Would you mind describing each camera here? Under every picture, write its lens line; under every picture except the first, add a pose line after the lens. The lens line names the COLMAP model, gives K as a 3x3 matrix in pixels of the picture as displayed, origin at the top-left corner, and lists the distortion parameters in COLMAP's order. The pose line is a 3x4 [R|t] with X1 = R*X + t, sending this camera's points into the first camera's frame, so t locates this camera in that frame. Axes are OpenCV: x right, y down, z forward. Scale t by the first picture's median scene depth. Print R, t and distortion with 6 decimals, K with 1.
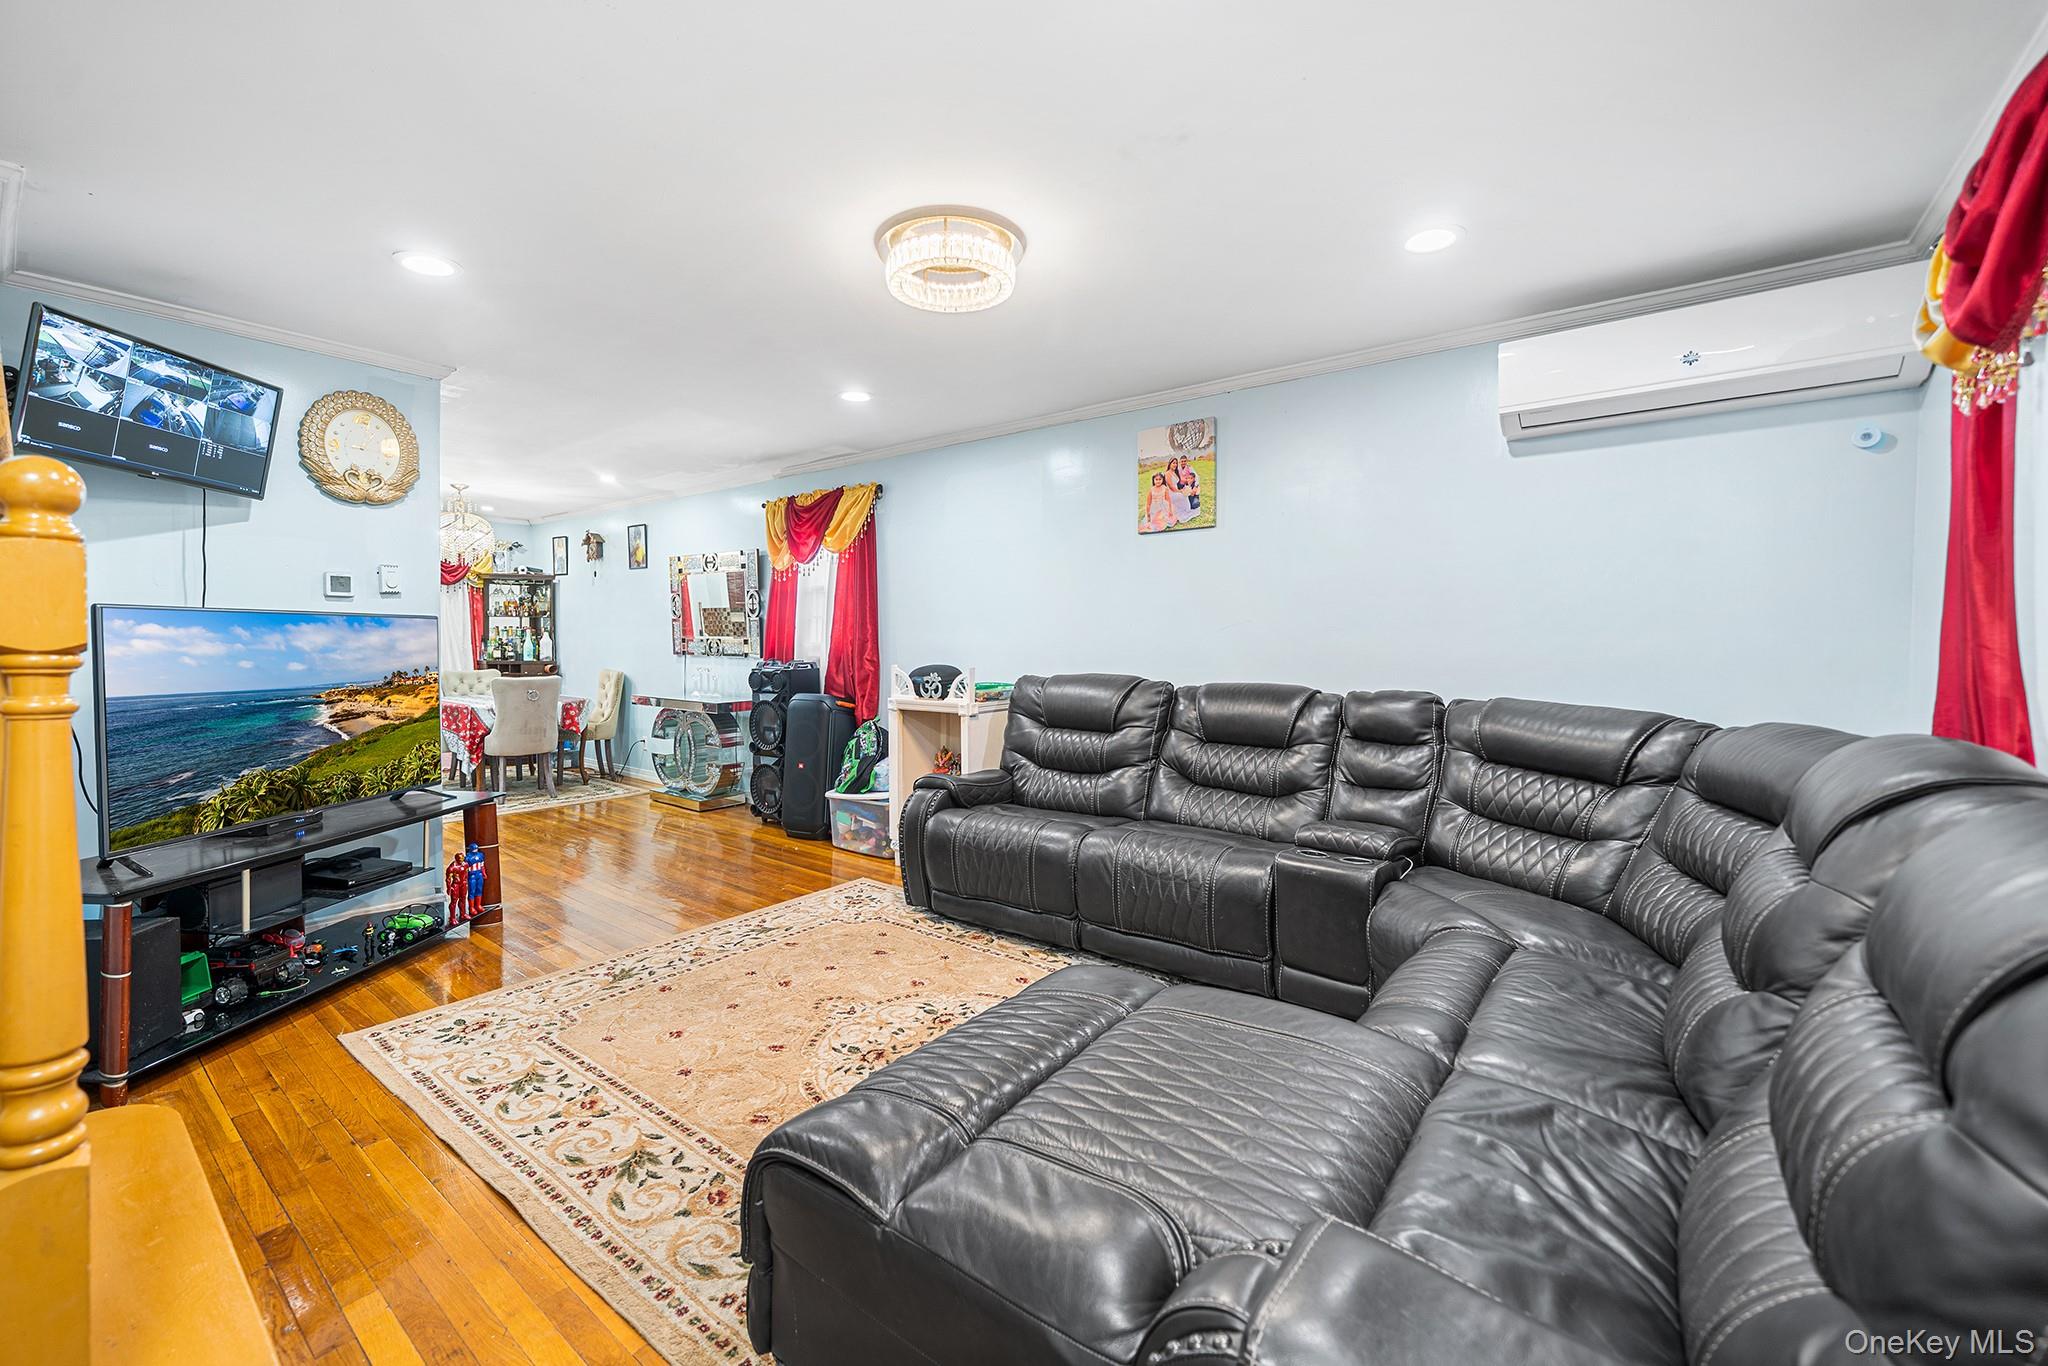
lens RADIAL K [[848.6, 0, 1025.2], [0, 848.6, 666.2], [0, 0, 1]] dist [0.000389, 0.000221]
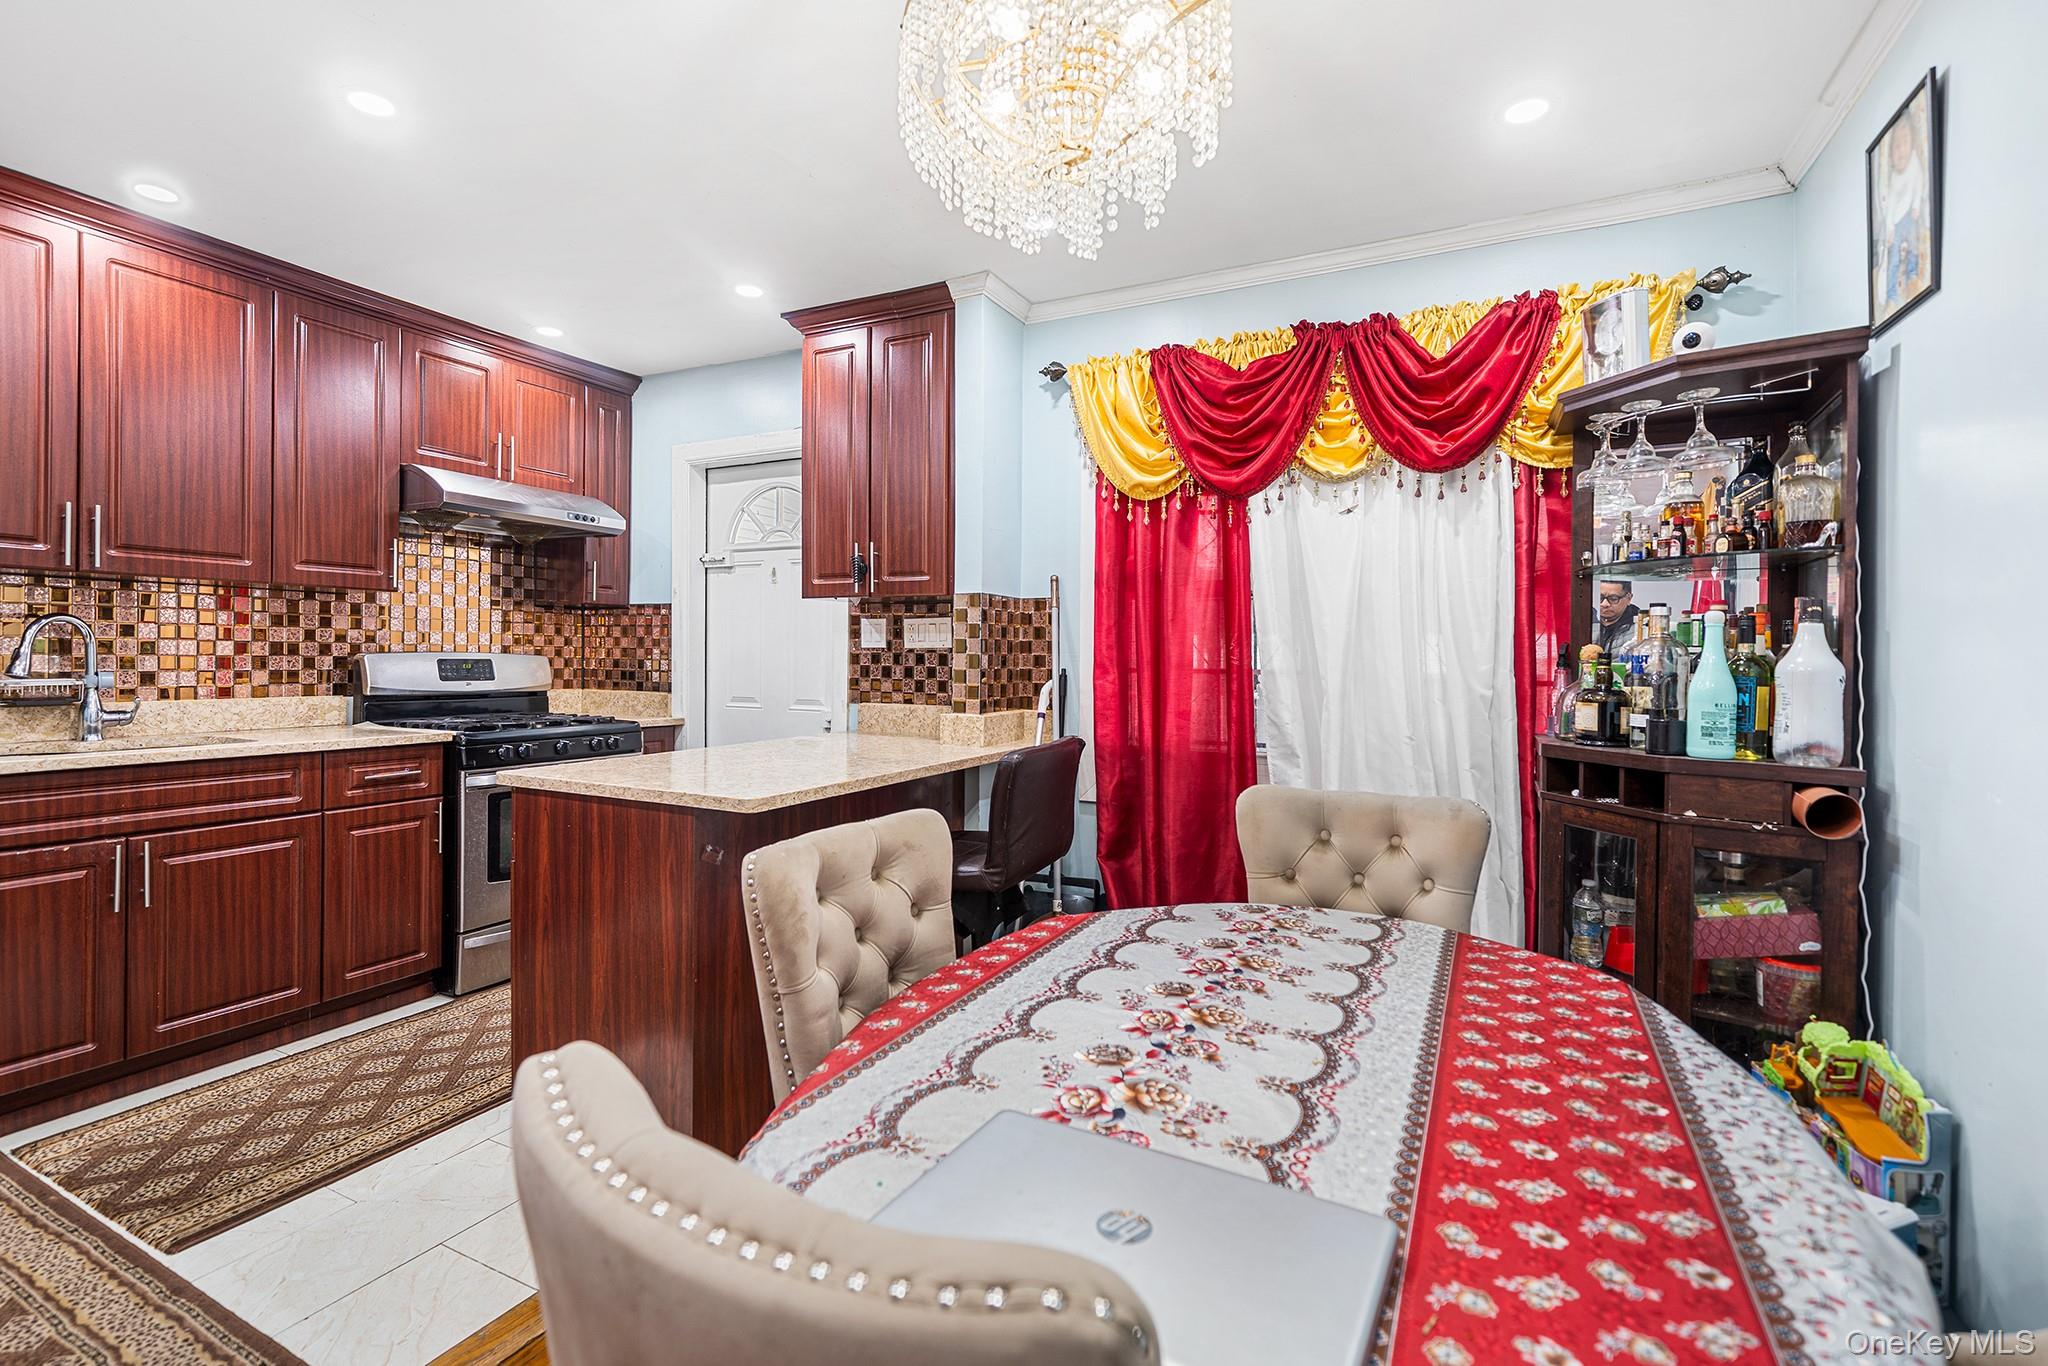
lens RADIAL K [[943.2, 0, 999.6], [0, 943.2, 661.4], [0, 0, 1]] dist [0.004459, -0.000899]
pose [[0.208536, 0.003631, -0.978008, -0.387083], [-0.035903, 0.999348, -0.003945, -0.023295], [0.977356, 0.035936, 0.208530, 0.769518]]
